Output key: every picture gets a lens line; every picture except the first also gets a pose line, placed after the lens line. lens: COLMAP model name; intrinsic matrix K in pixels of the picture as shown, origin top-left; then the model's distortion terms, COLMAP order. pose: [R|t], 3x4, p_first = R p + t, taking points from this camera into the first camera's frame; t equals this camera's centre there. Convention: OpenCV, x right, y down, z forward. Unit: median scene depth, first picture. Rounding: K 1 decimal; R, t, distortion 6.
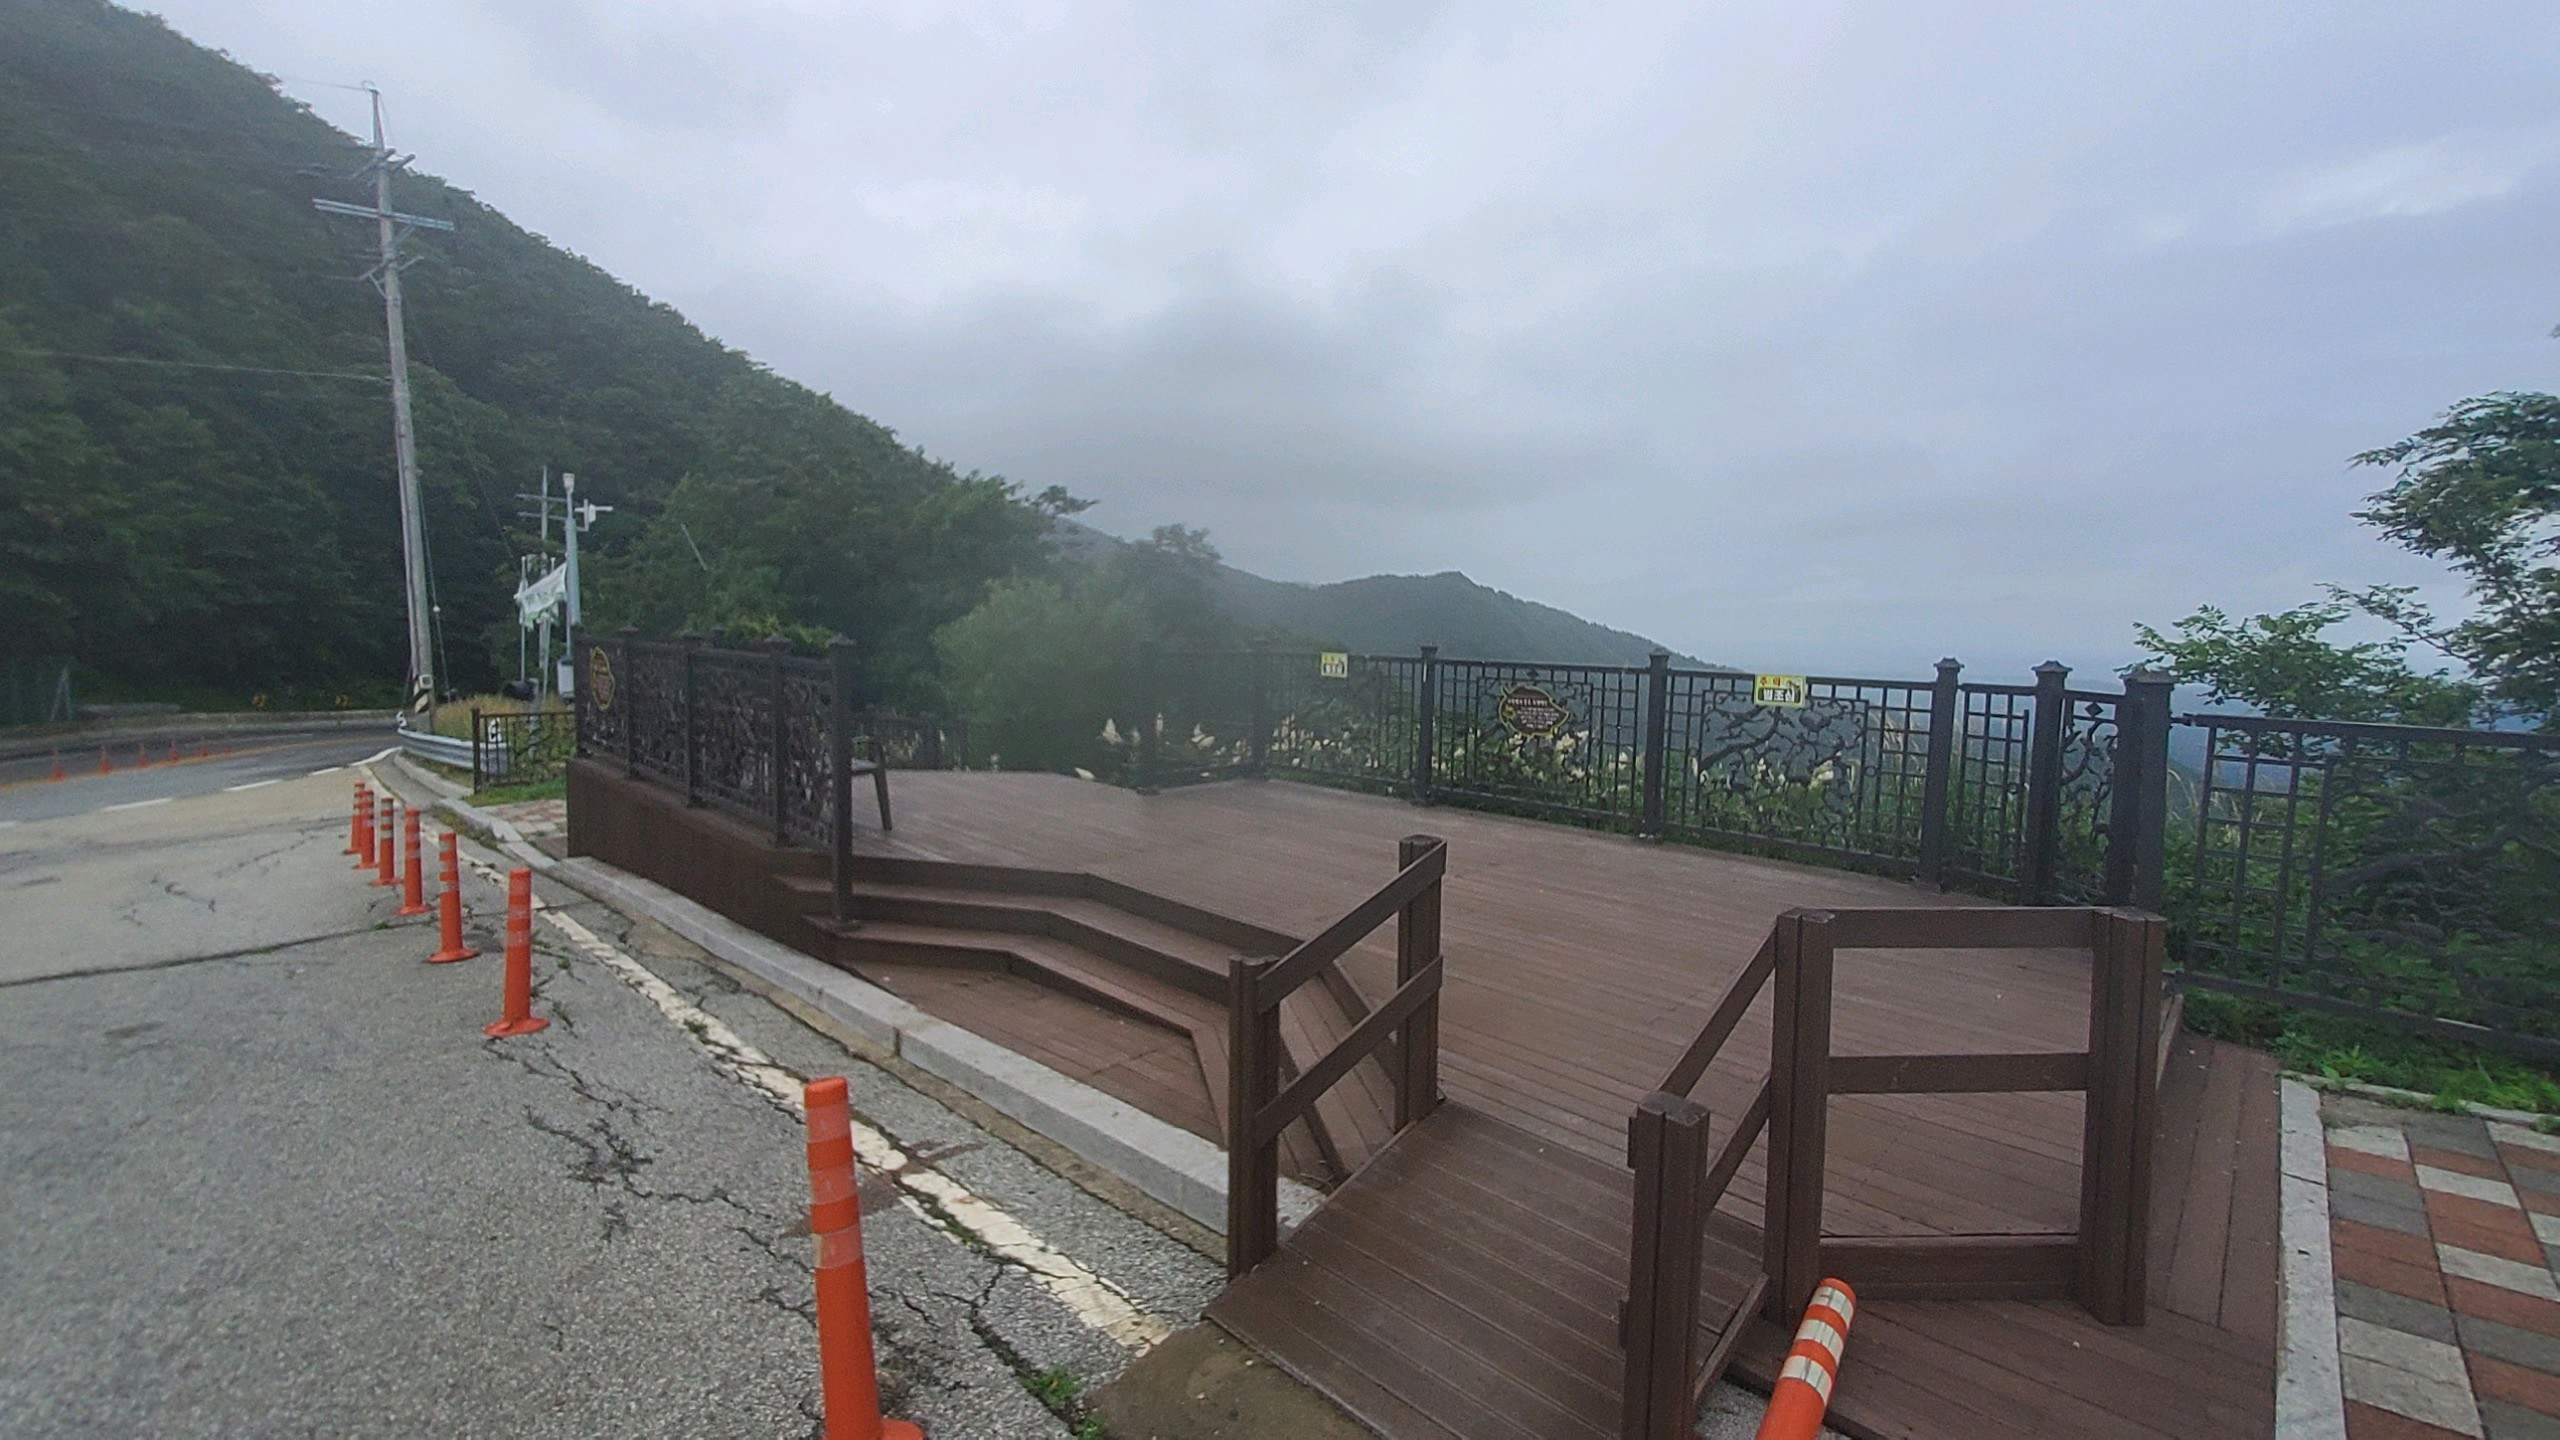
lens RADIAL K [[1032.9, 0, 1280.0], [0, 1032.9, 720.0], [0, 0, 1]] dist [-0.000601, 0.000135]
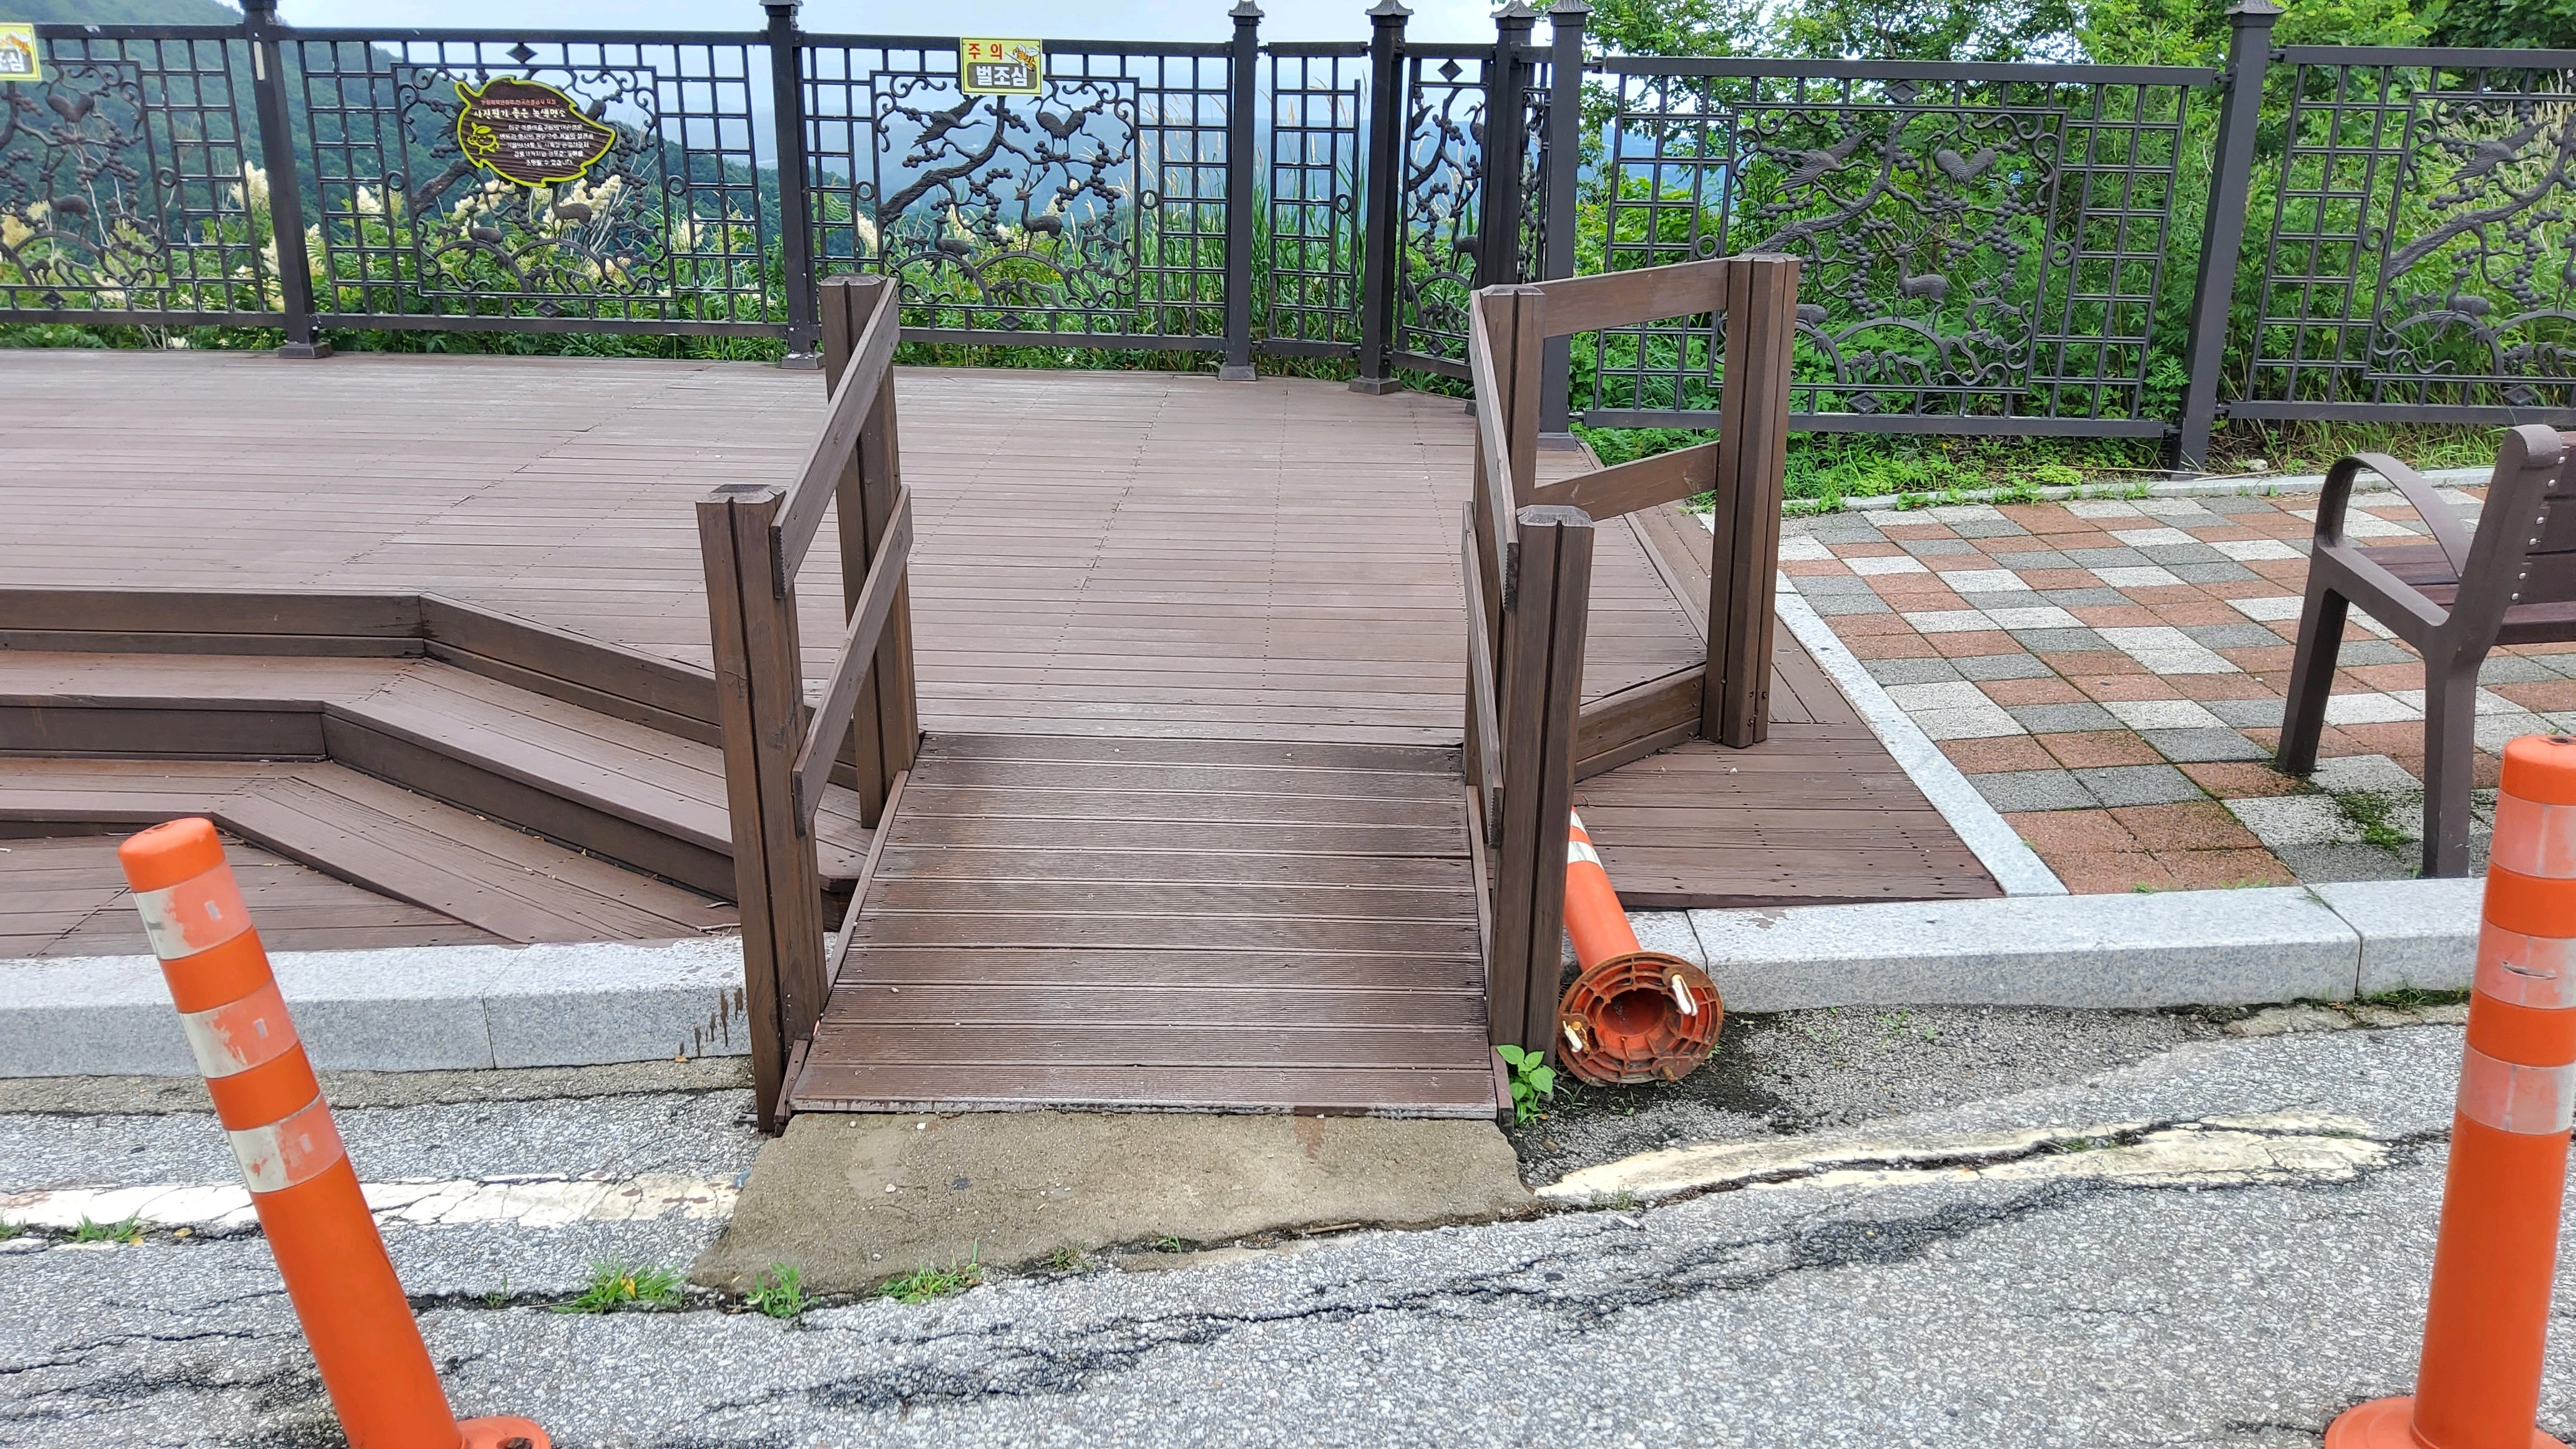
lens RADIAL K [[1999.9, 0, 1288.0], [0, 1999.9, 724.5], [0, 0, 1]] dist [0.080437, -0.122897]
pose [[0.742353, -0.227690, 0.630134, -0.208169], [0.065530, 0.960651, 0.269918, 0.033393], [-0.666797, -0.159081, 0.728063, 0.011915]]
